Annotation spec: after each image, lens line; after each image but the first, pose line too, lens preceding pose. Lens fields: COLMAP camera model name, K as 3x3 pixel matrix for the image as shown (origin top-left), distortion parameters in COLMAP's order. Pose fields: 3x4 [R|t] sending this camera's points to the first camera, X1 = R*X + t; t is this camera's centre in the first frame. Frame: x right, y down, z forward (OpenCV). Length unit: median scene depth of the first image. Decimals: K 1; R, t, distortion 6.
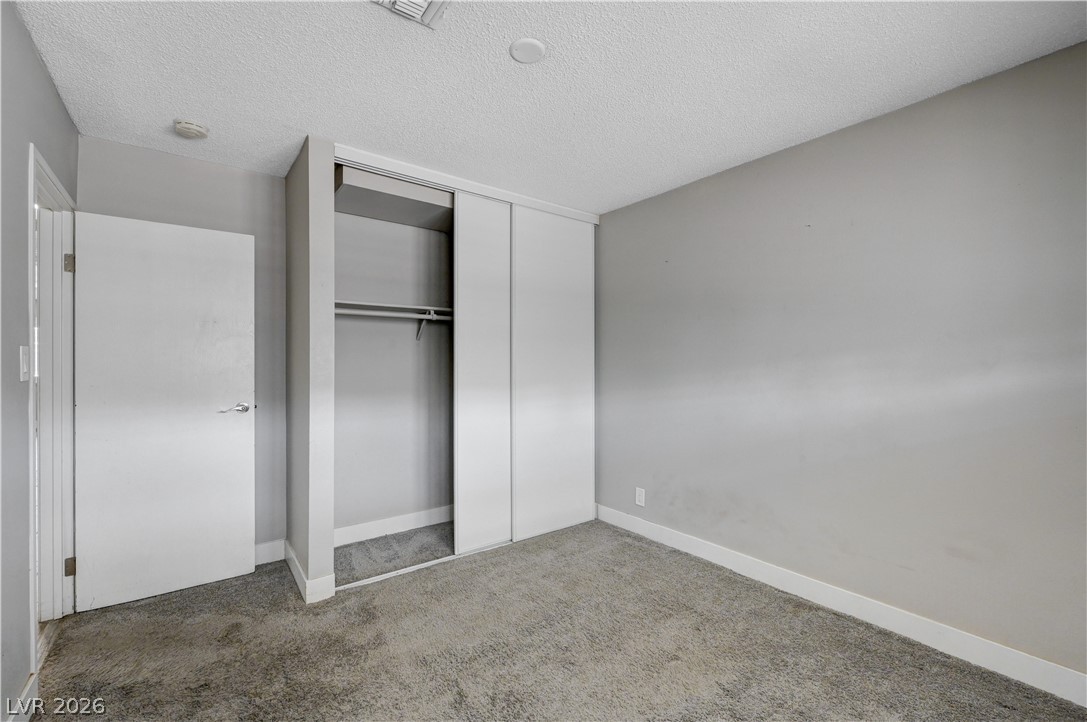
lens RADIAL K [[464.1, 0, 546.9], [0, 464.1, 361.7], [0, 0, 1]] dist [0.000416, 0.000287]
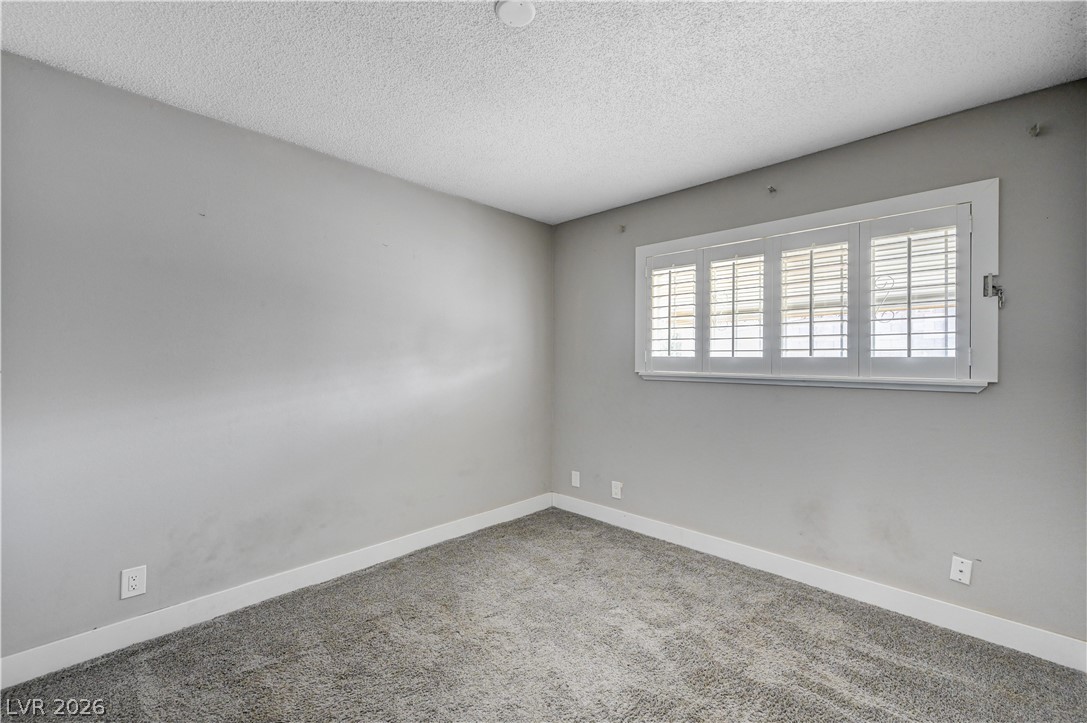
lens RADIAL K [[464.1, 0, 546.0], [0, 464.1, 354.2], [0, 0, 1]] dist [0.000416, 0.000287]
pose [[-0.142753, 0.004508, 0.989748, -0.581319], [-0.000117, 0.999990, -0.004572, -0.007185], [-0.989758, -0.000769, -0.142751, 0.664643]]
